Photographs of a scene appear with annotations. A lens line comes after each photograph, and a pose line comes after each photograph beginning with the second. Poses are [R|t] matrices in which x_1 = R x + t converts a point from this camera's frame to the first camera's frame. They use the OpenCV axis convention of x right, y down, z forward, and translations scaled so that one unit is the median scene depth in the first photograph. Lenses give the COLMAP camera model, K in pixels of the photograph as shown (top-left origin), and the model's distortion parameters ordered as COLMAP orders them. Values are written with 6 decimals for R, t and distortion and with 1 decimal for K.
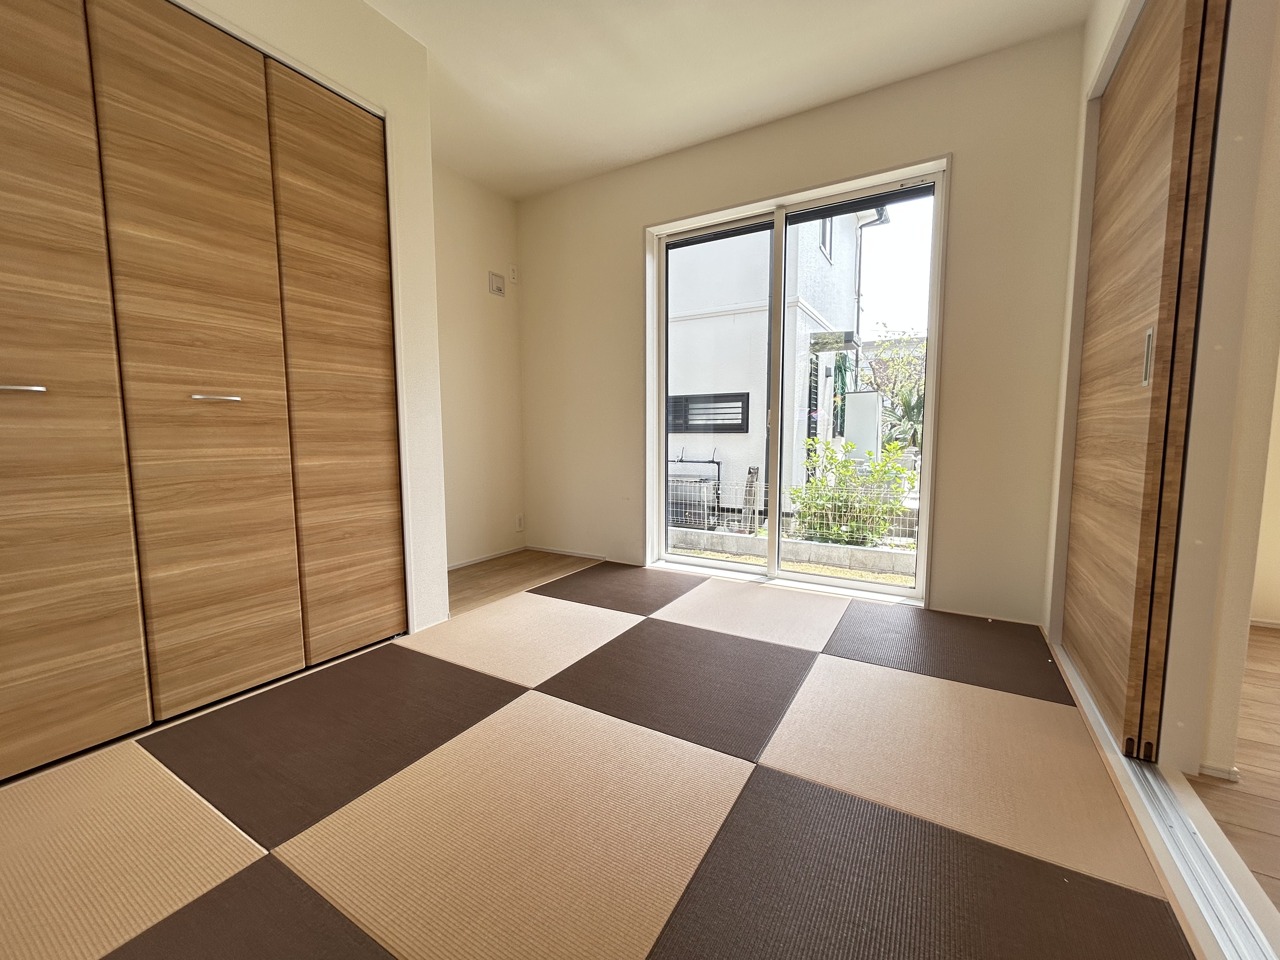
lens RADIAL K [[518.2, 0, 637.2], [0, 518.2, 478.9], [0, 0, 1]] dist [-0.002492, 0.001379]
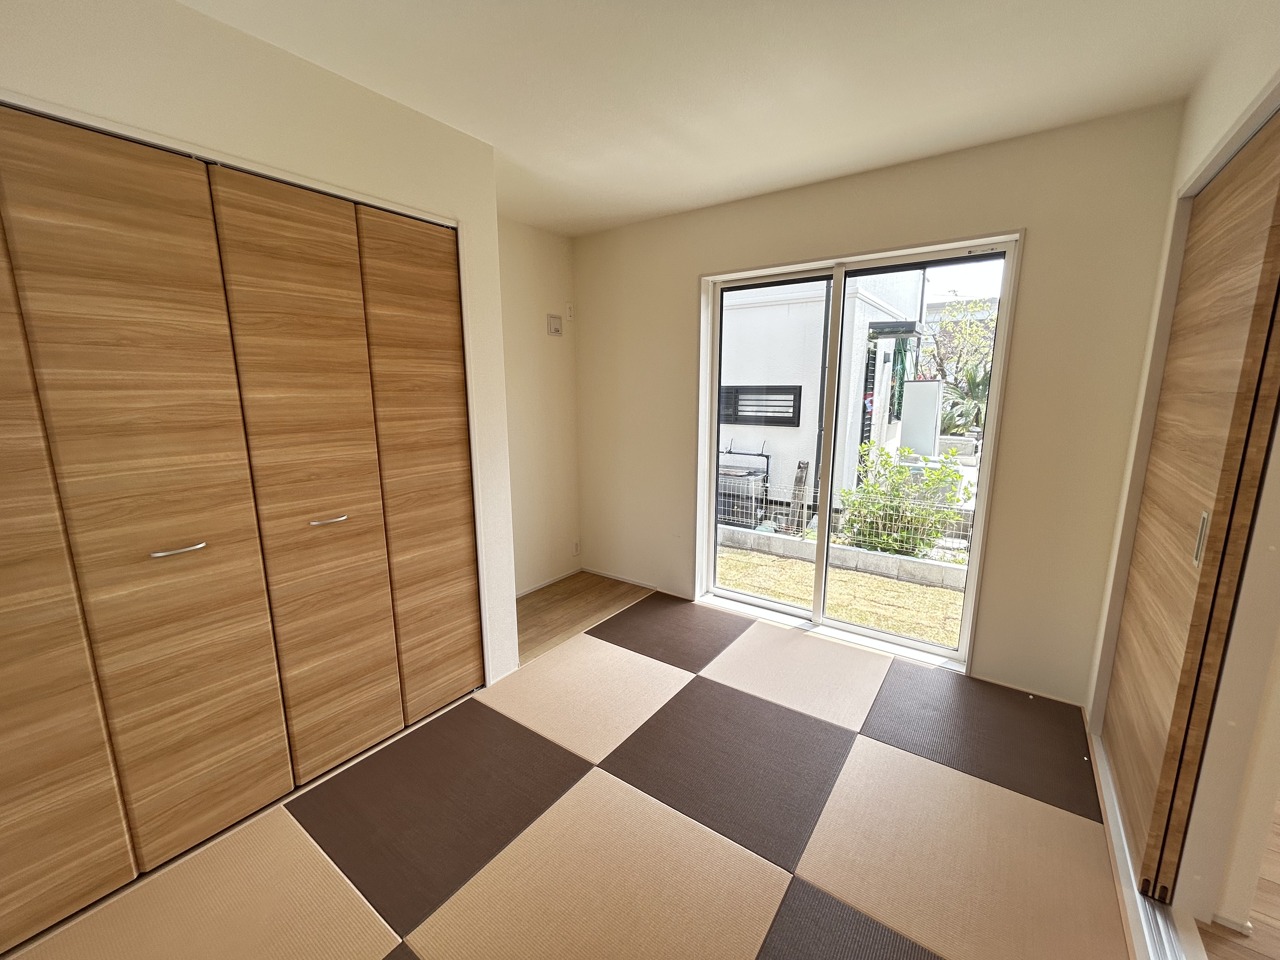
lens RADIAL K [[518.2, 0, 637.0], [0, 518.2, 479.2], [0, 0, 1]] dist [-0.002492, 0.001379]
pose [[0.995988, 0.016172, -0.088016, -0.021112], [-0.008247, 0.995938, 0.089668, -0.307608], [0.089109, -0.088582, 0.992075, -0.070214]]
